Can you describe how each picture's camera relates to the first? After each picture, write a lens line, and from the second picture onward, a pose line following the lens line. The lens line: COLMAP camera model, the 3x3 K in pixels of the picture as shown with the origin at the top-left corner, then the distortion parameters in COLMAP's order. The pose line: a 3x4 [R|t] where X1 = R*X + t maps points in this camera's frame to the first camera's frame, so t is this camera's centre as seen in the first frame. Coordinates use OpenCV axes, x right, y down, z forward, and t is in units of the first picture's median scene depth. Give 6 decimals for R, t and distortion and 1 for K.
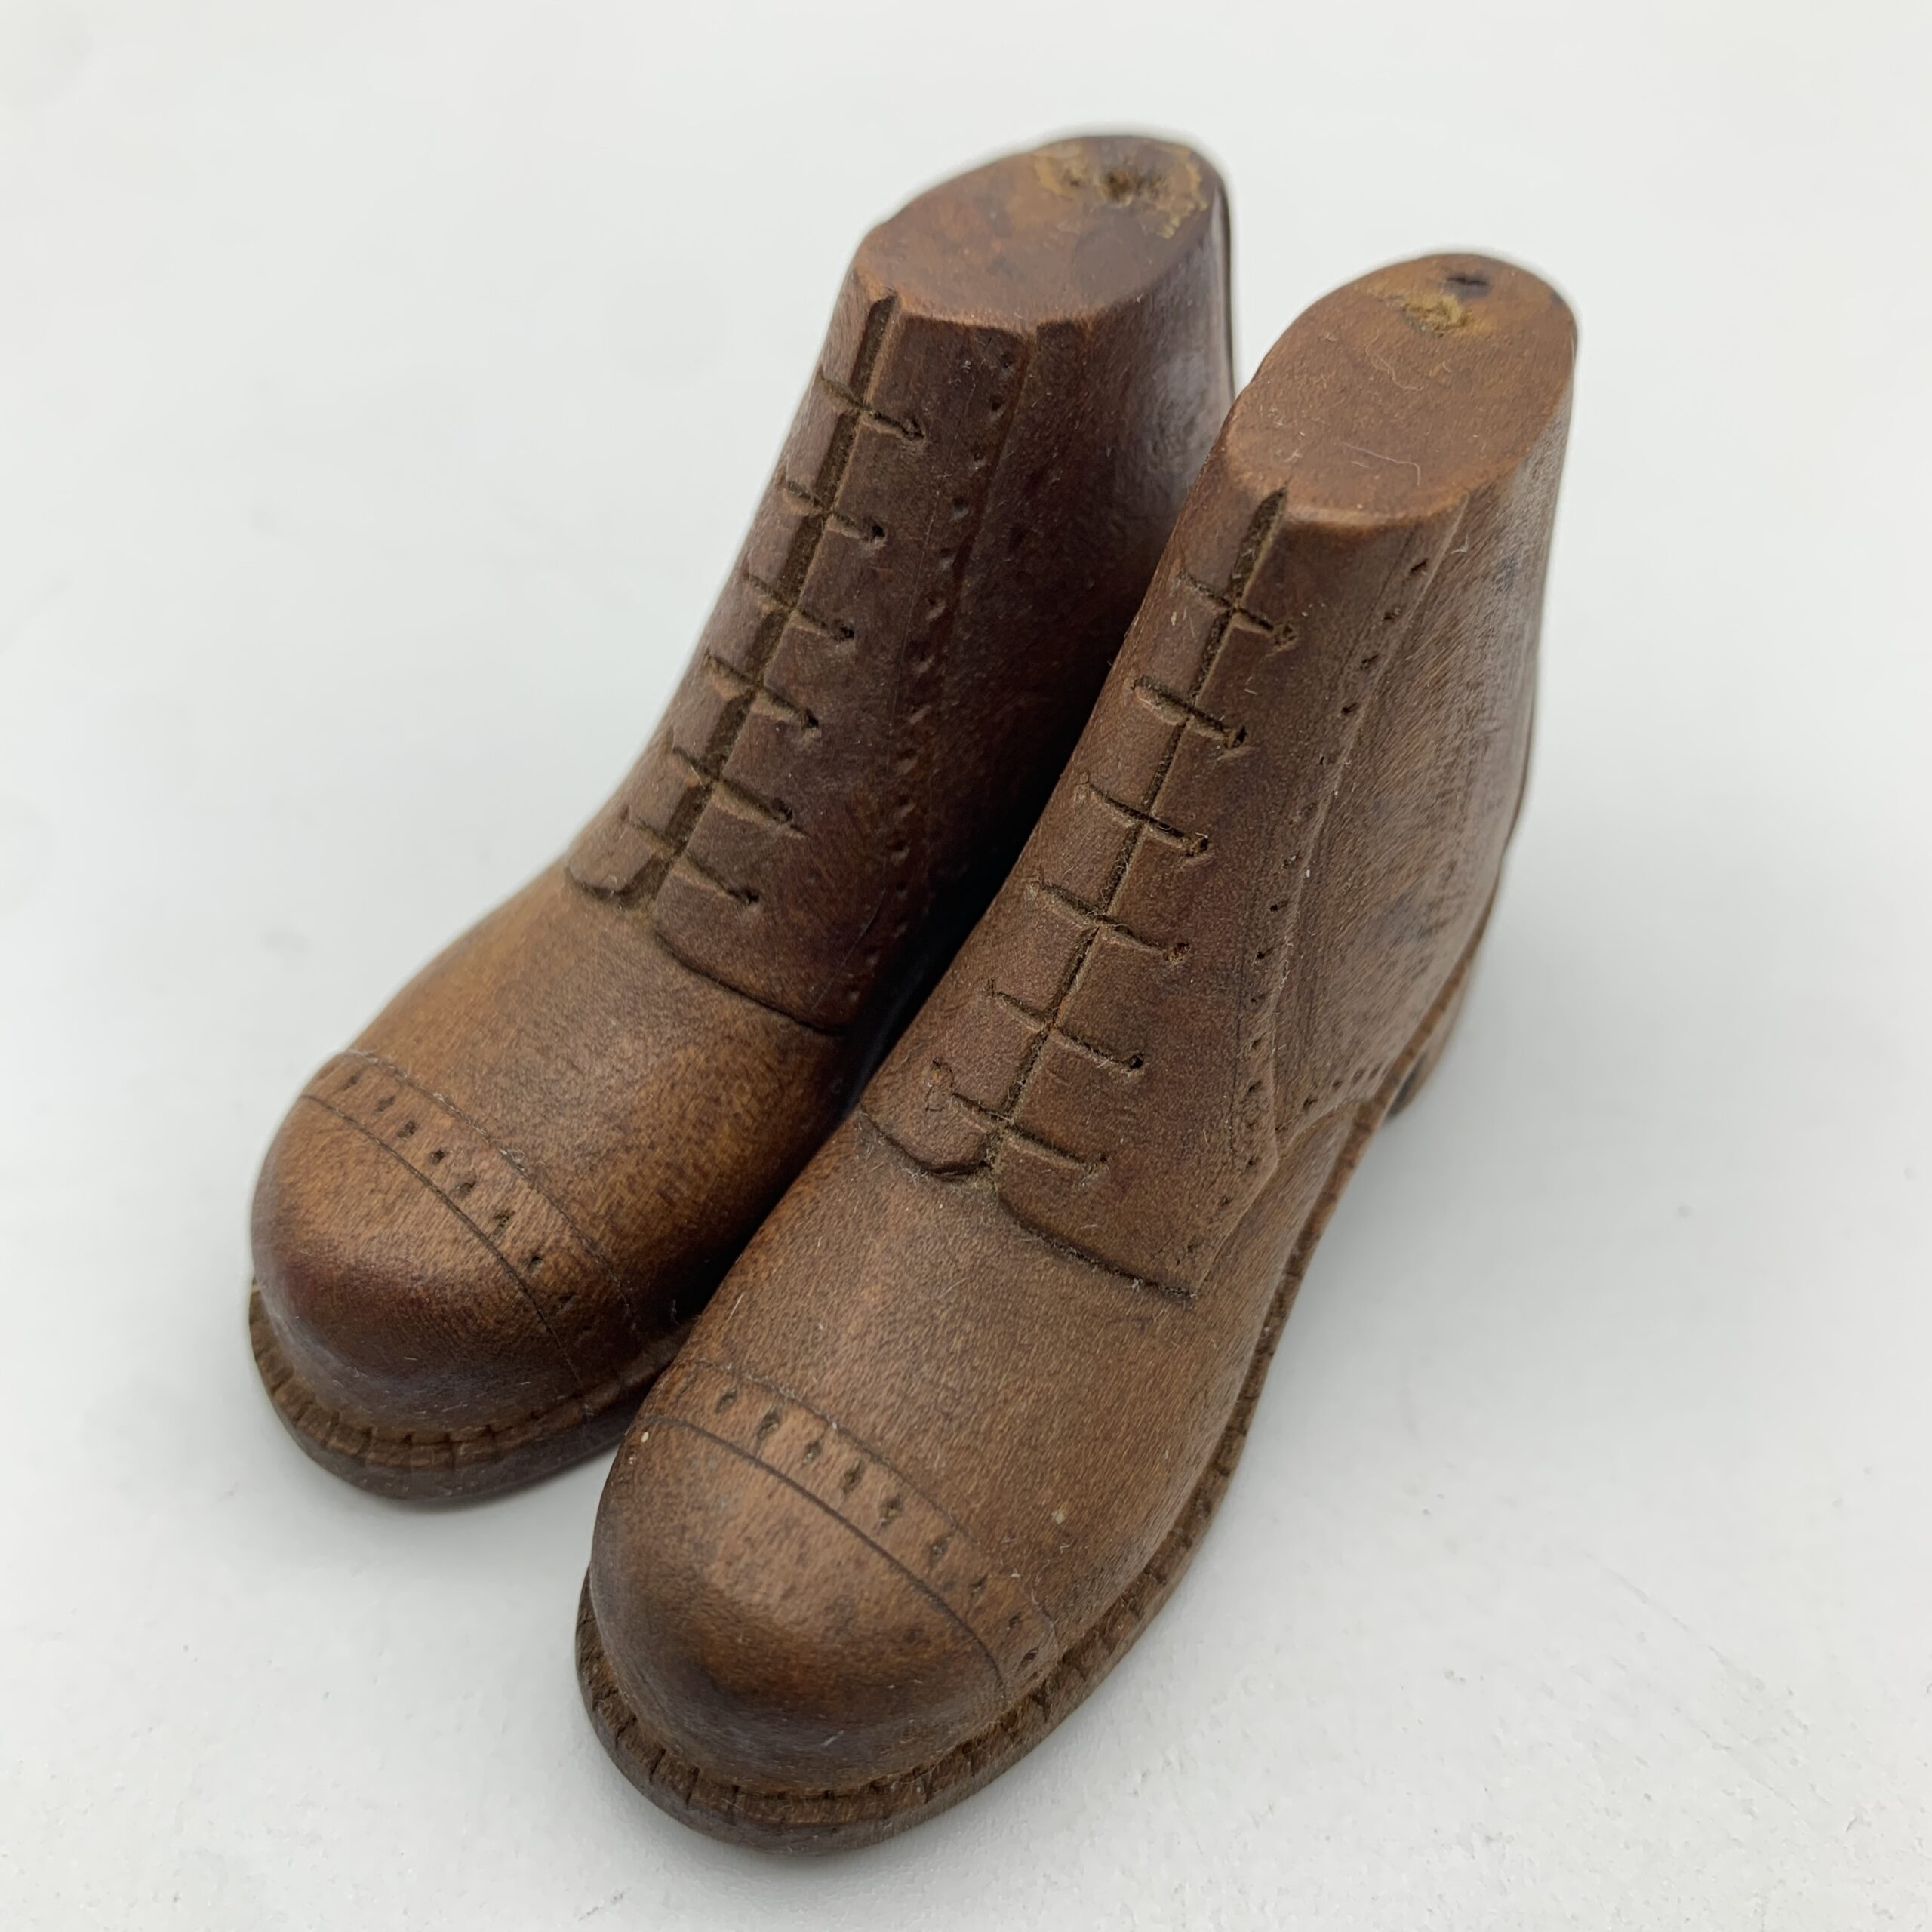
lens RADIAL K [[2051.8, 0, 972.3], [0, 2051.8, 963.6], [0, 0, 1]] dist [0.098351, 0.000000]
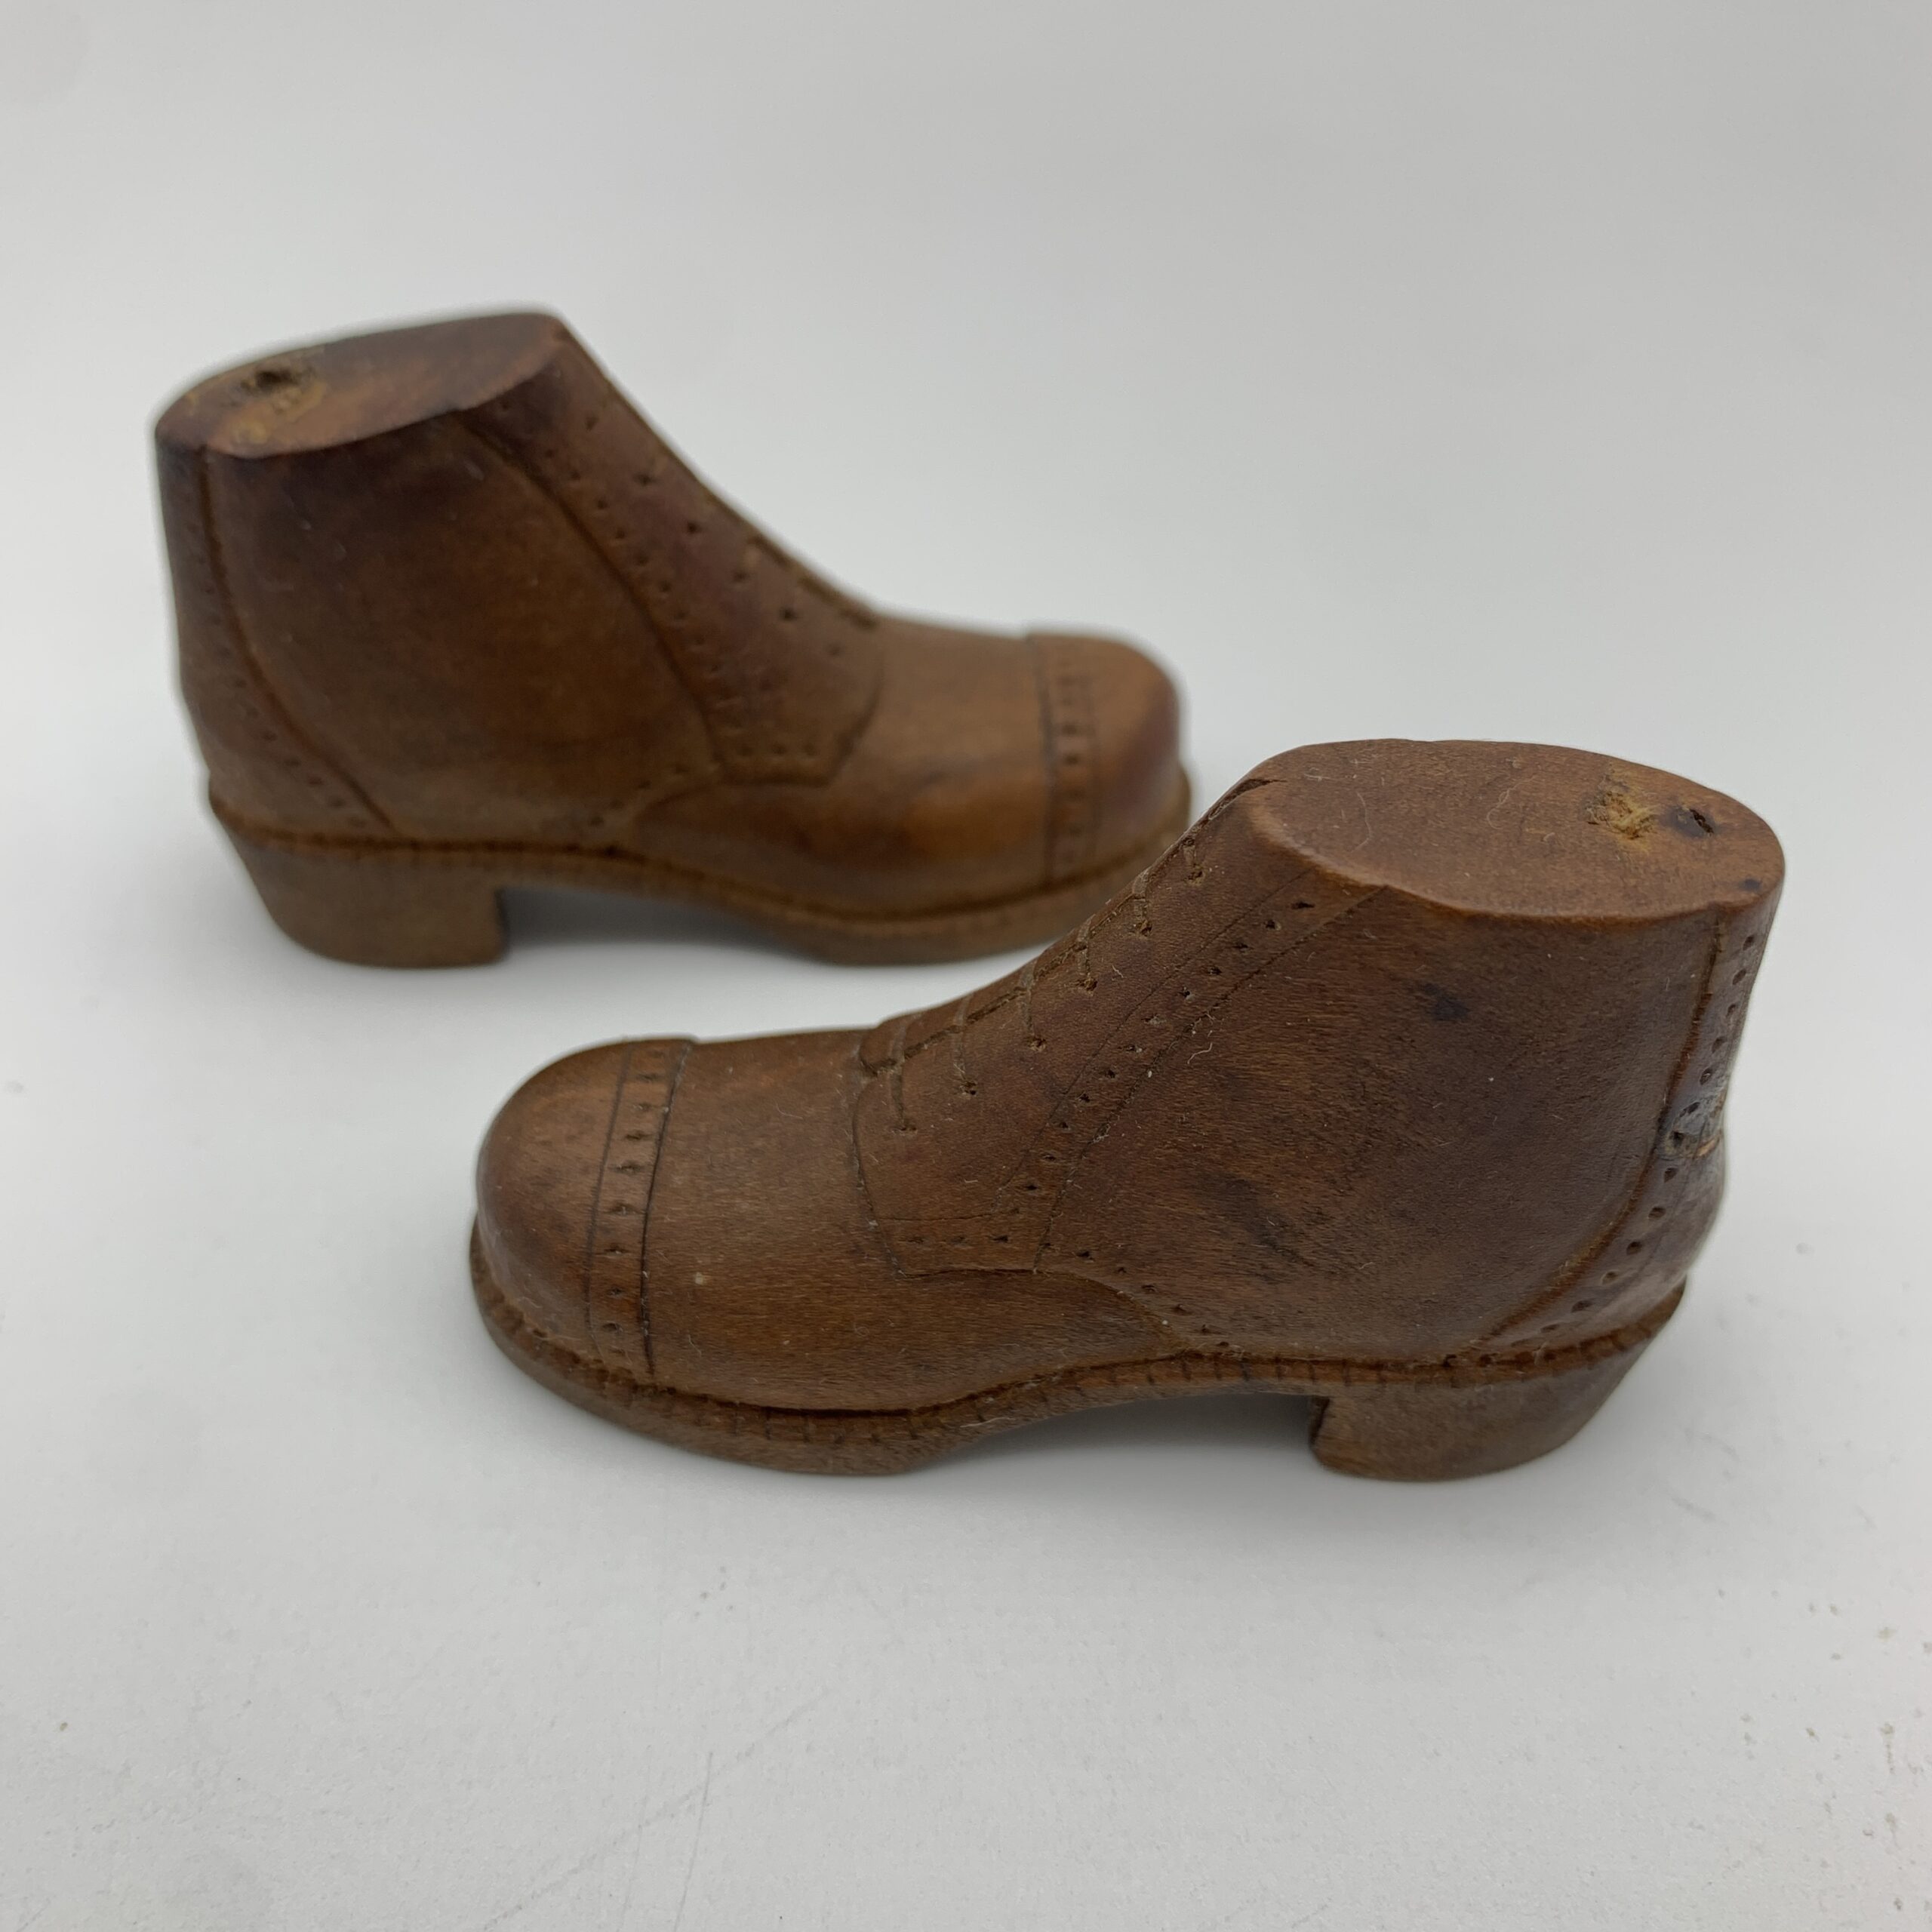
lens RADIAL K [[2051.8, 0, 957.8], [0, 2051.8, 958.4], [0, 0, 1]] dist [0.098351, 0.000000]
pose [[0.474432, 0.621005, -0.623913, 0.776601], [-0.675481, 0.711305, 0.194345, -0.236405], [0.564482, 0.329238, 0.756943, 0.020585]]
